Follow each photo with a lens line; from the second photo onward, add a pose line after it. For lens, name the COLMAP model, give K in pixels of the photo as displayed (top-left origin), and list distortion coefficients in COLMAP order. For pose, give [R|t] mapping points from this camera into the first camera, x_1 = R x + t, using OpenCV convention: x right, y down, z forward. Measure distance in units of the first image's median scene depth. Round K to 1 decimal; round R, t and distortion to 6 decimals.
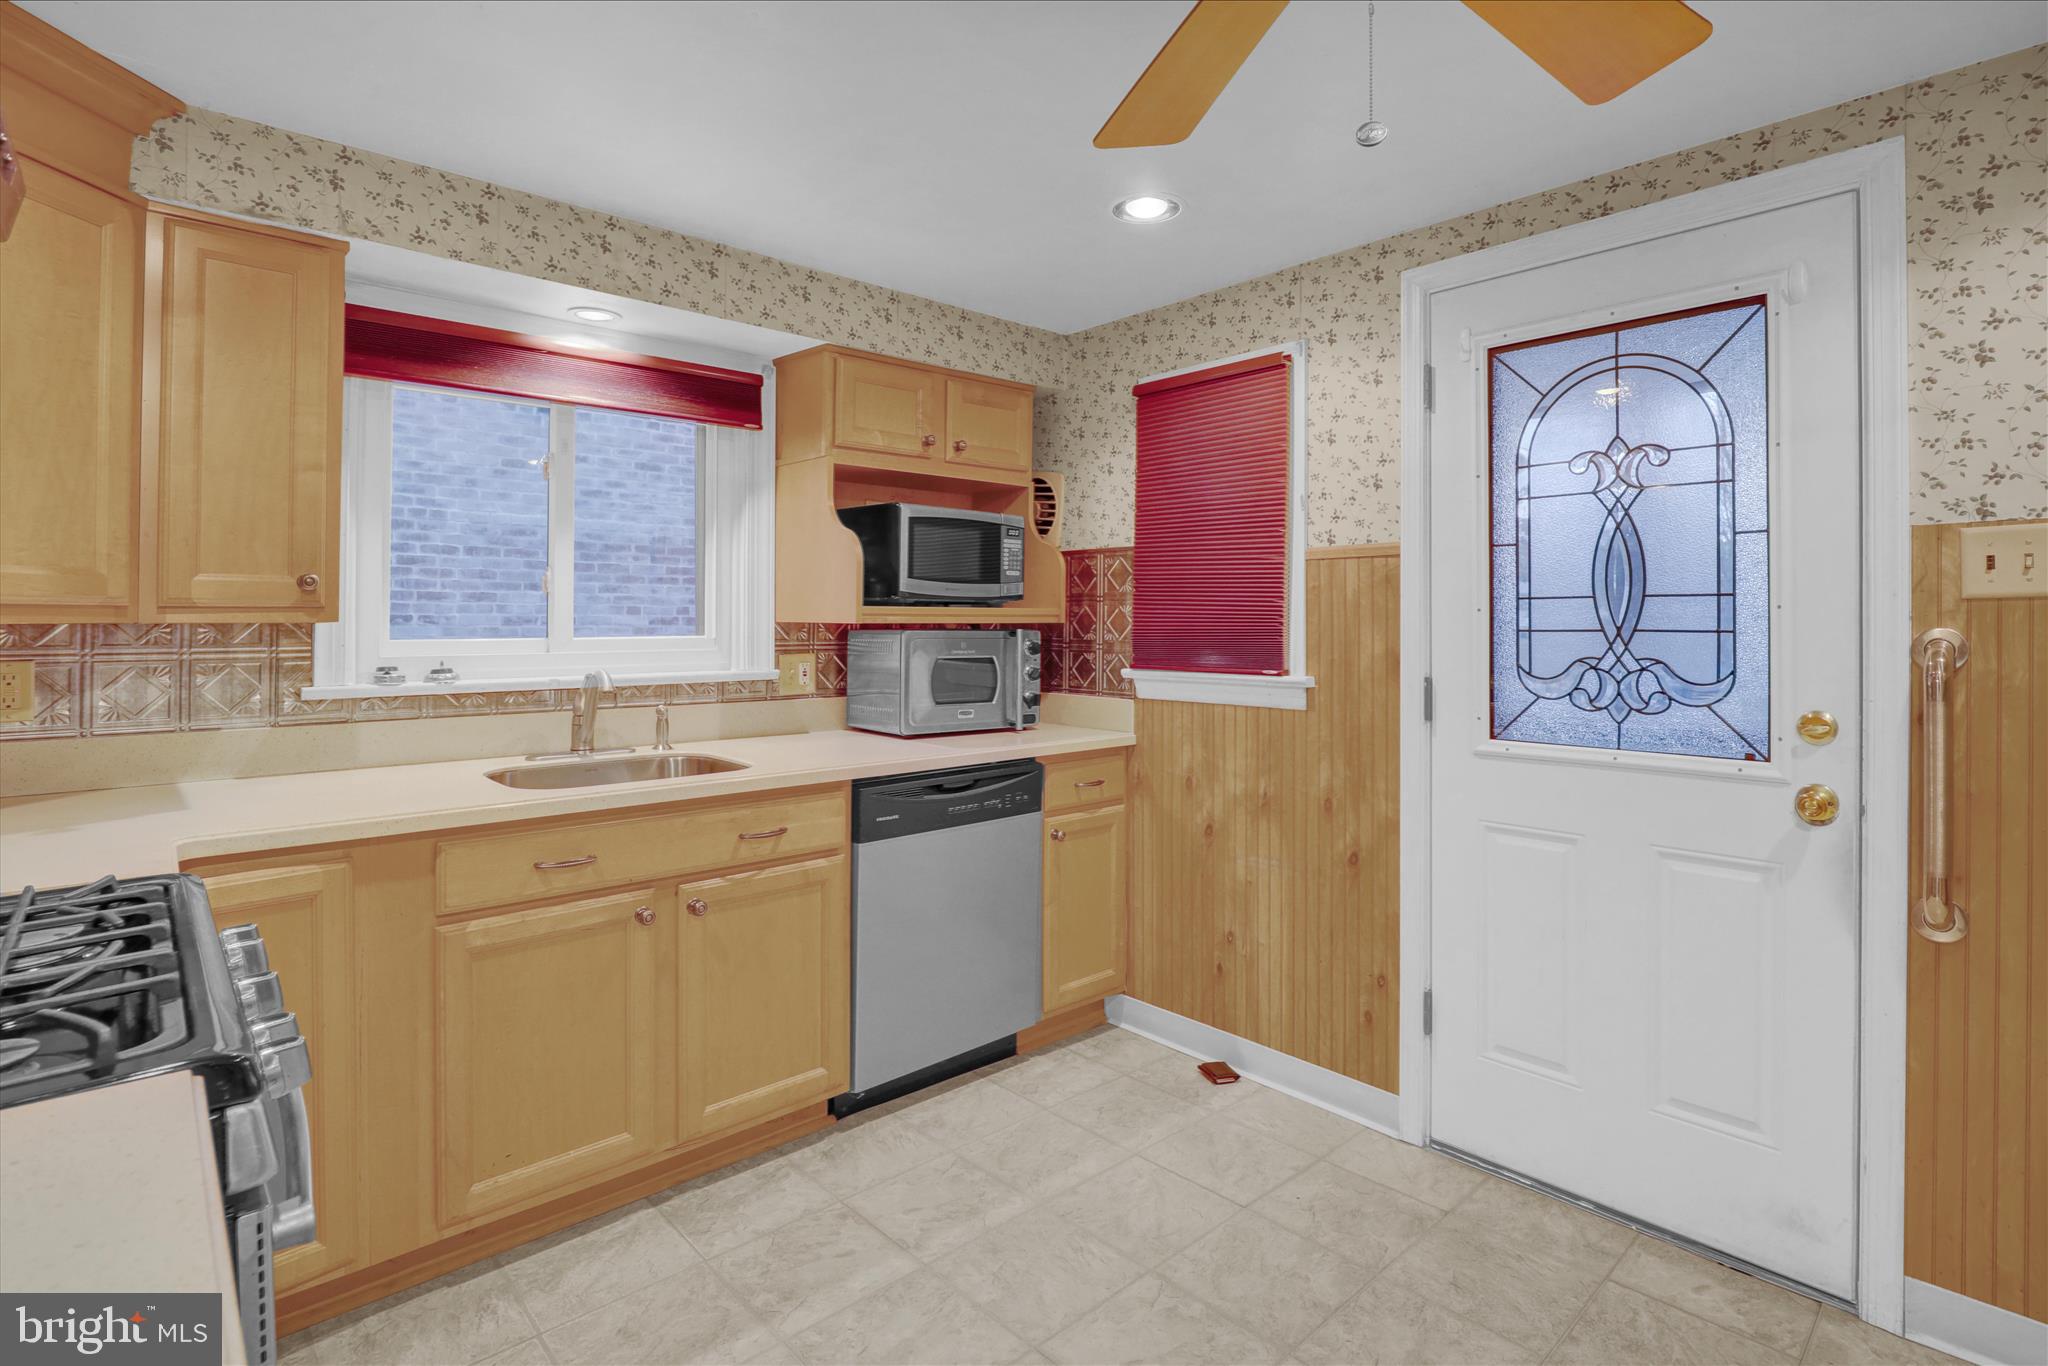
lens RADIAL K [[1010.1, 0, 978.3], [0, 1010.1, 610.3], [0, 0, 1]] dist [-0.022350, 0.000517]
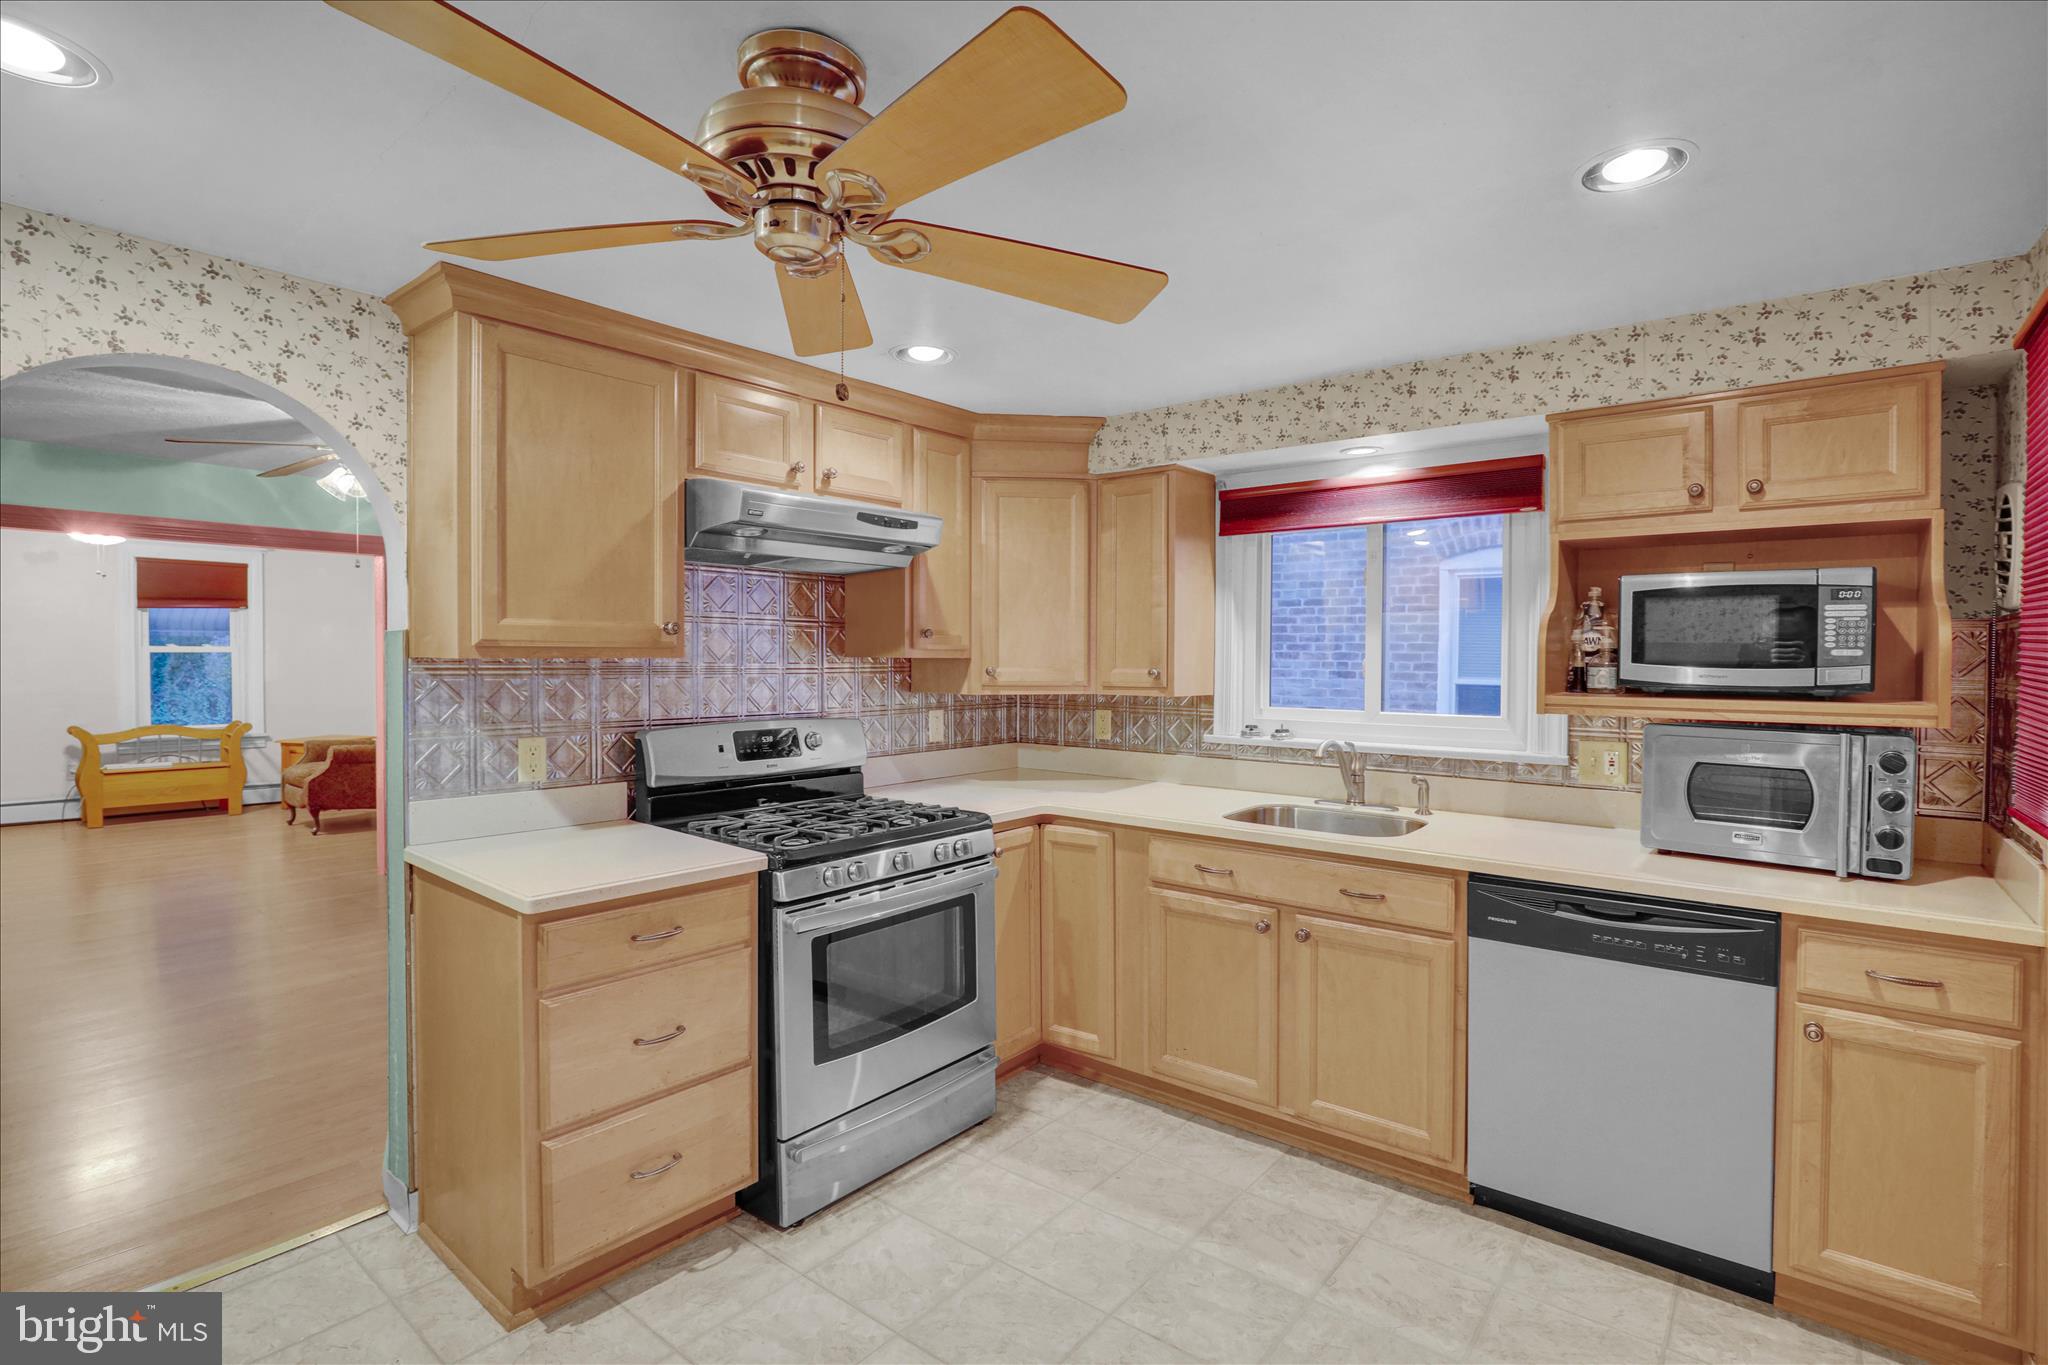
lens RADIAL K [[944.9, 0, 1064.4], [0, 944.9, 690.0], [0, 0, 1]] dist [-0.022689, 0.000038]
pose [[0.188234, 0.033315, -0.981559, 0.730308], [0.004625, 0.999383, 0.034806, -0.046355], [0.982113, -0.011091, 0.187964, 0.449031]]
